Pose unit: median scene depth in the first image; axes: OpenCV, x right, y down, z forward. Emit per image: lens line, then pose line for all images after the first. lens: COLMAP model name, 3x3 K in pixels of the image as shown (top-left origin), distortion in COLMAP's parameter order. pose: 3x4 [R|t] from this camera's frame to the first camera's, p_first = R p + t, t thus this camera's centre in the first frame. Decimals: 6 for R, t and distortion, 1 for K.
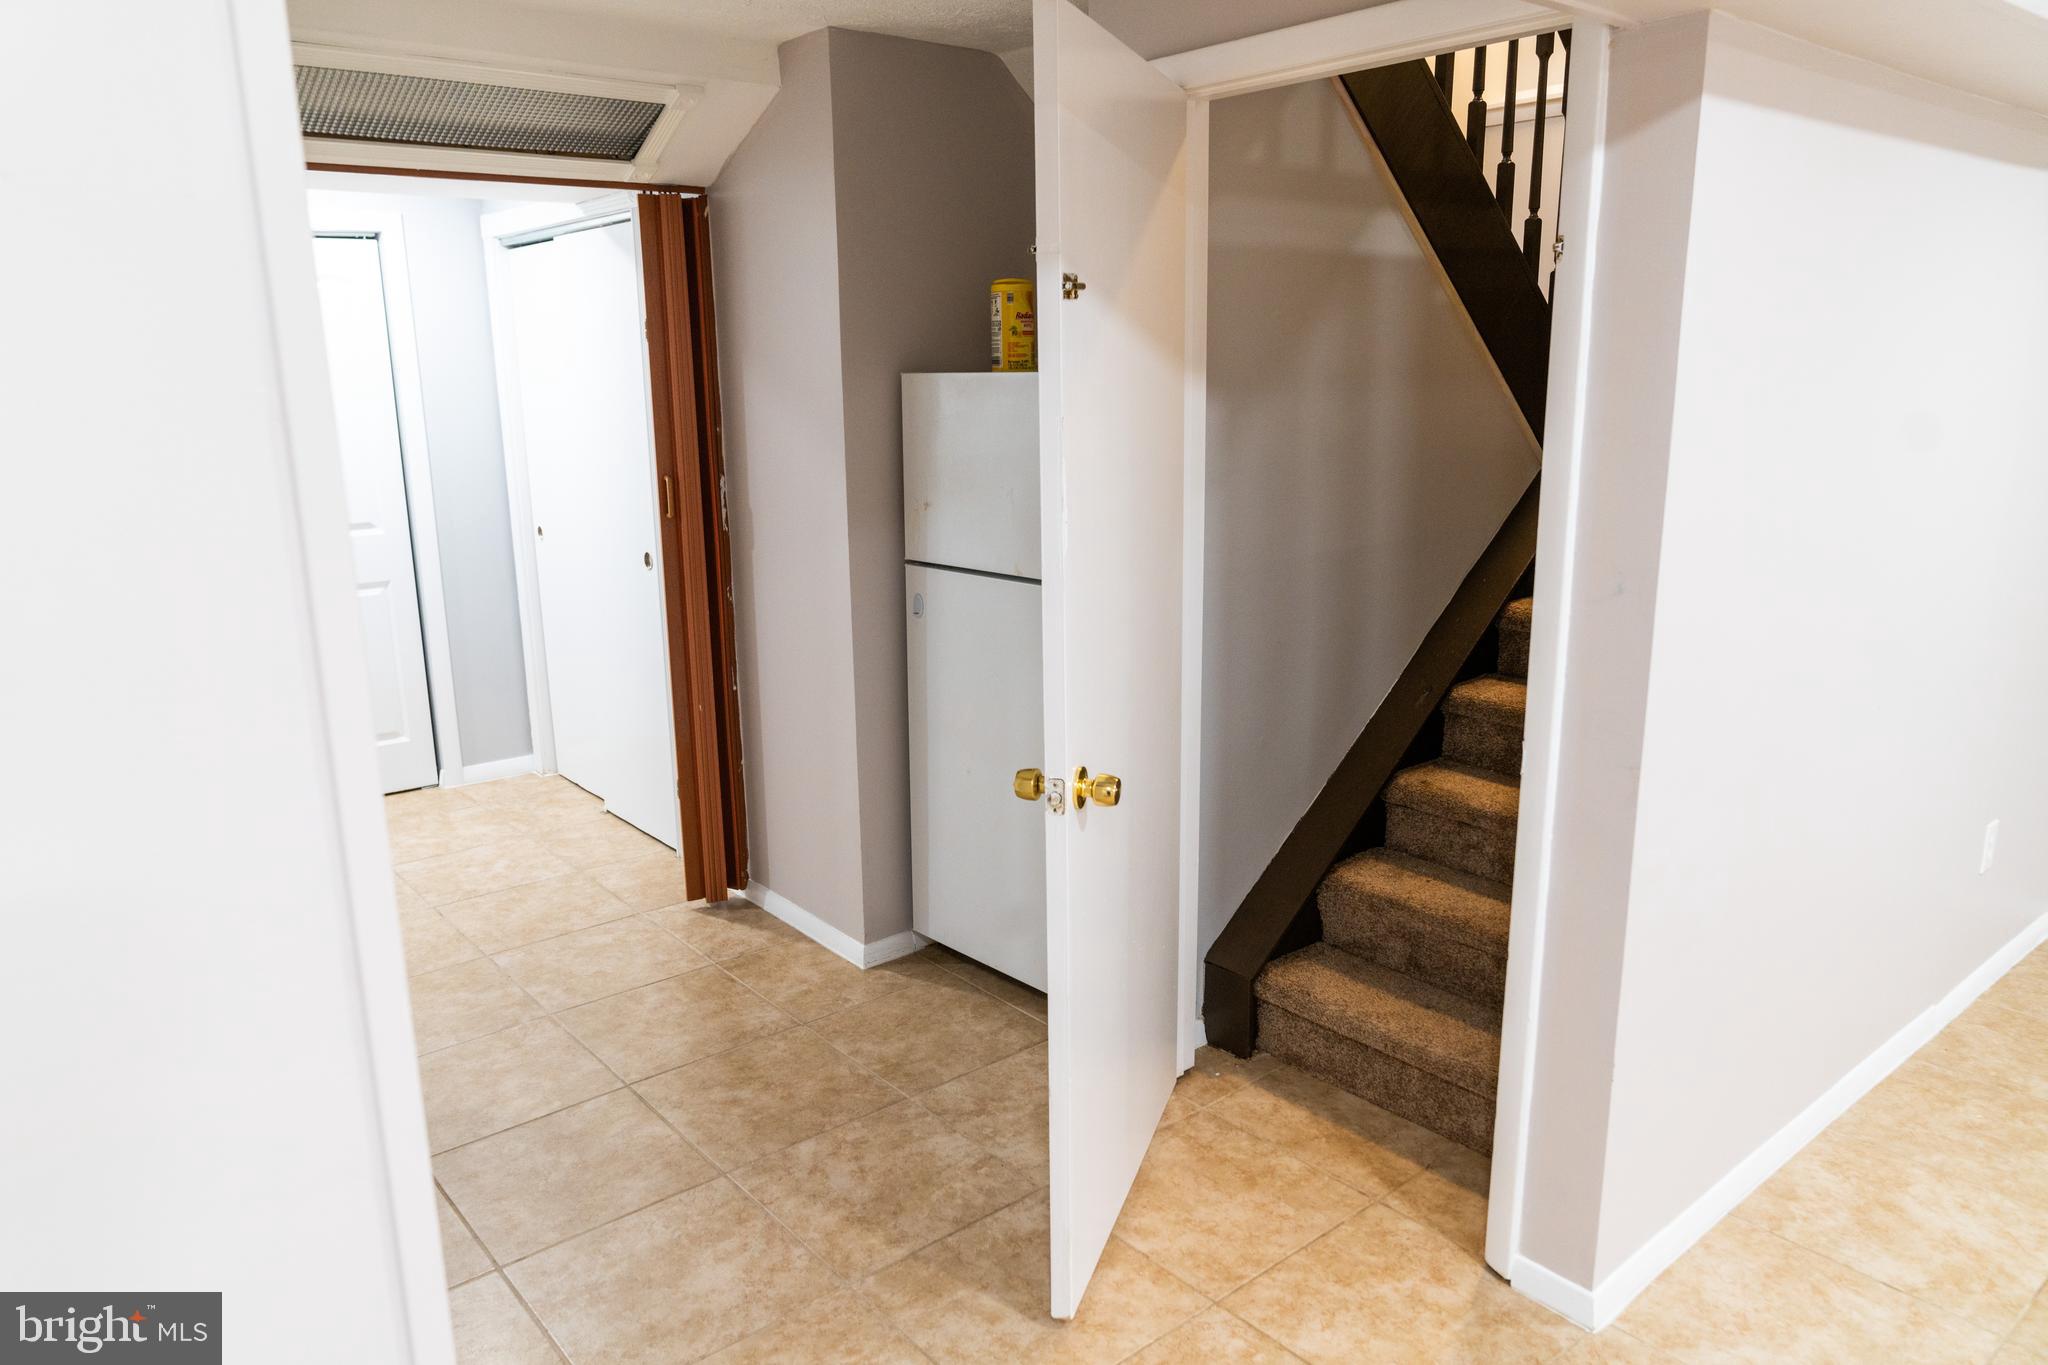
lens RADIAL K [[1404.0, 0, 1020.9], [0, 1404.0, 647.6], [0, 0, 1]] dist [-0.005182, -0.002227]
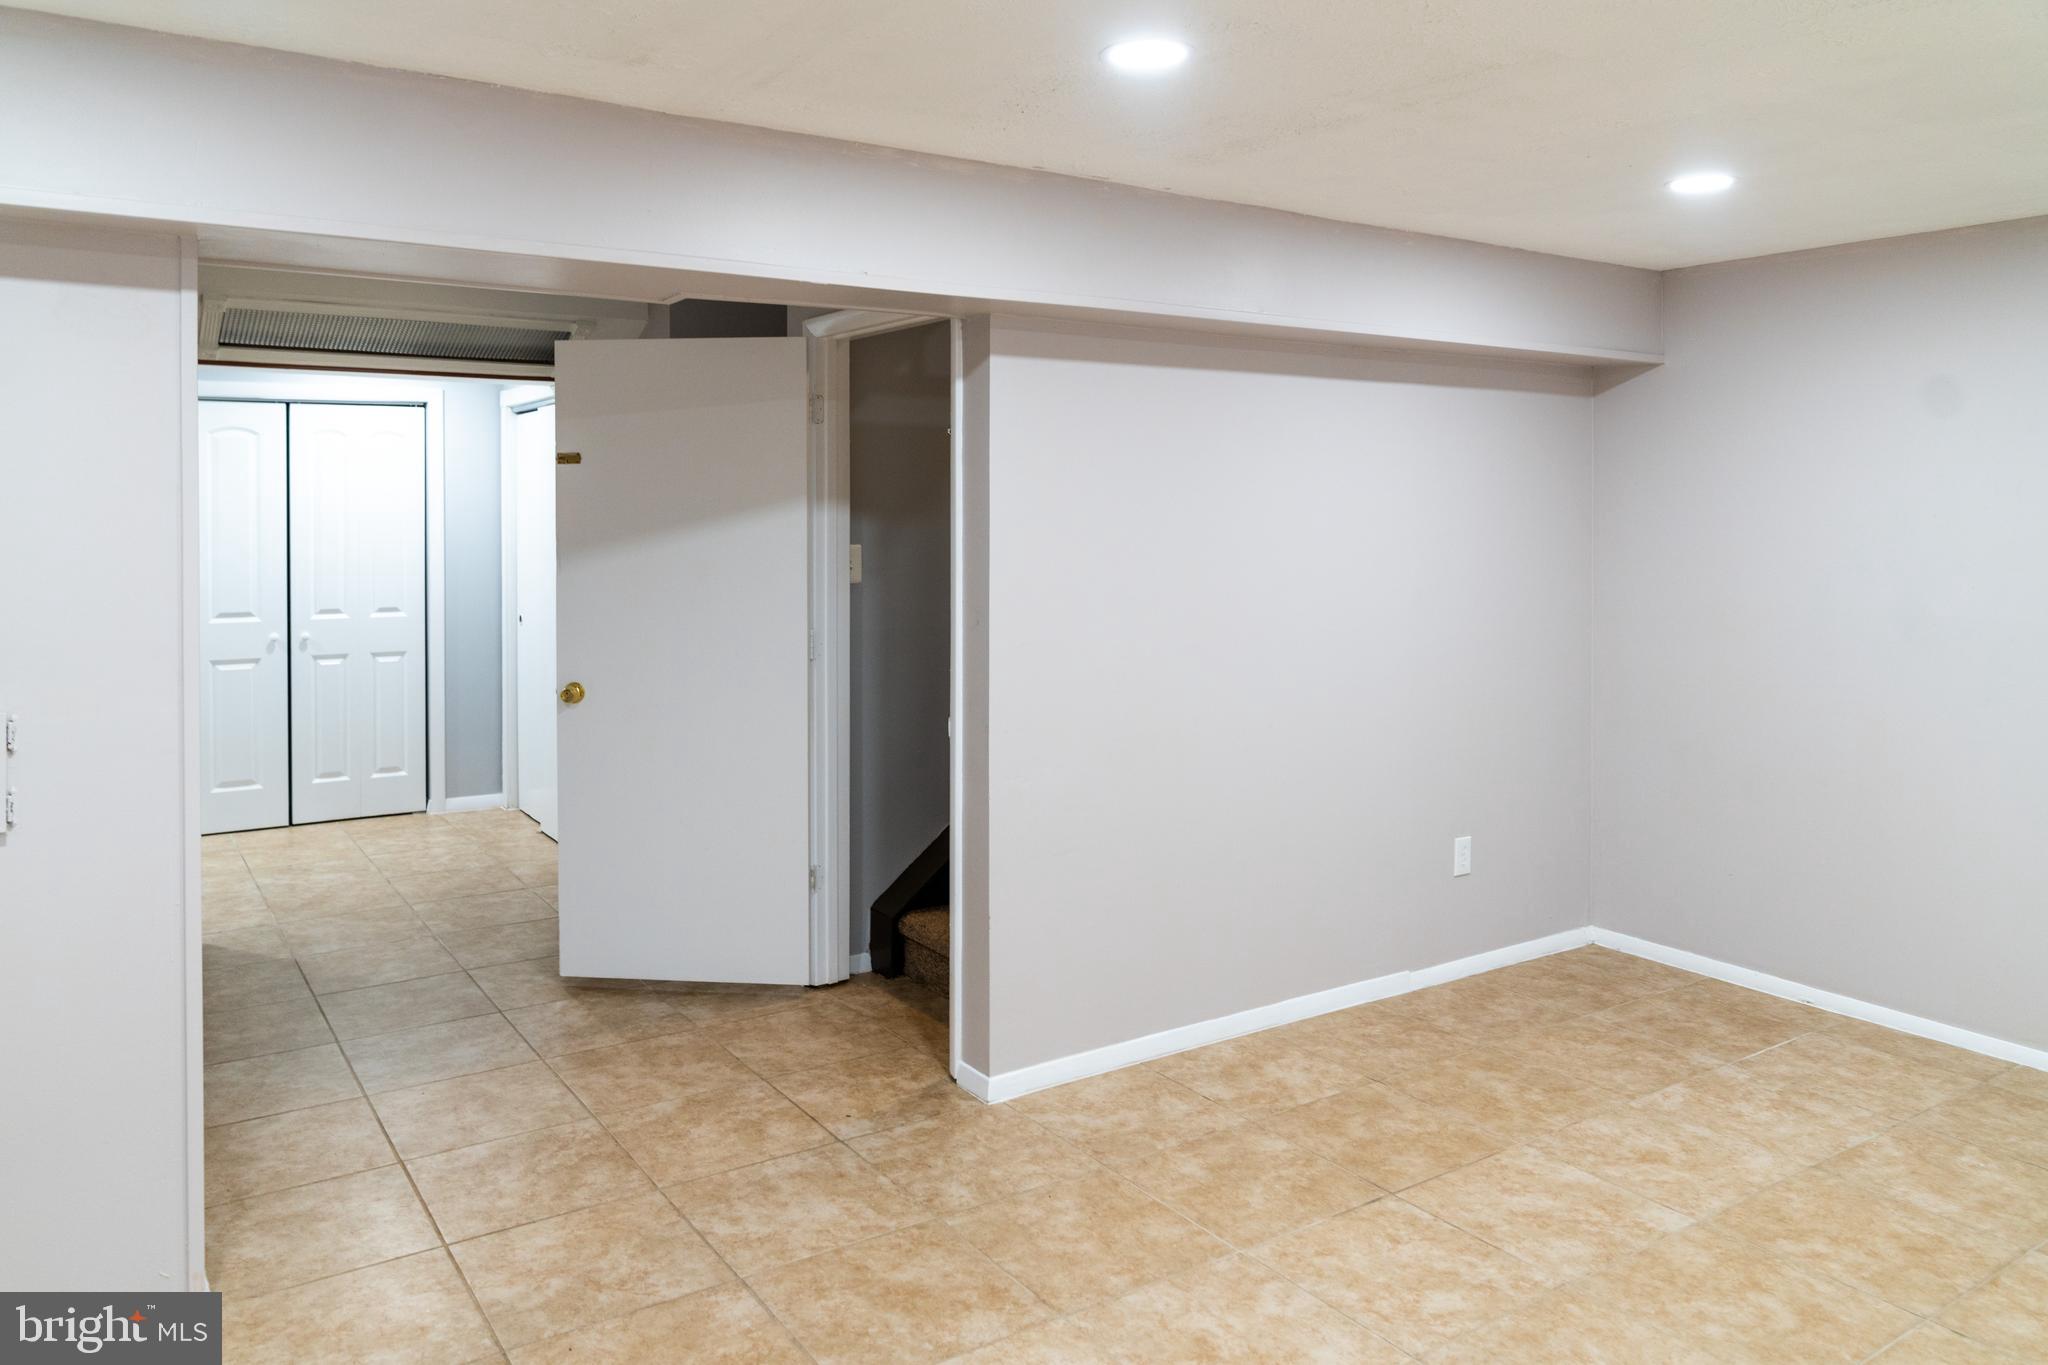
lens RADIAL K [[1429.3, 0, 1020.7], [0, 1429.3, 525.7], [0, 0, 1]] dist [-0.006566, 0.002485]
pose [[0.995142, 0.017378, -0.096902, 0.413887], [-0.035577, 0.981258, -0.189388, 0.110277], [0.091795, 0.191915, 0.977109, -0.474375]]
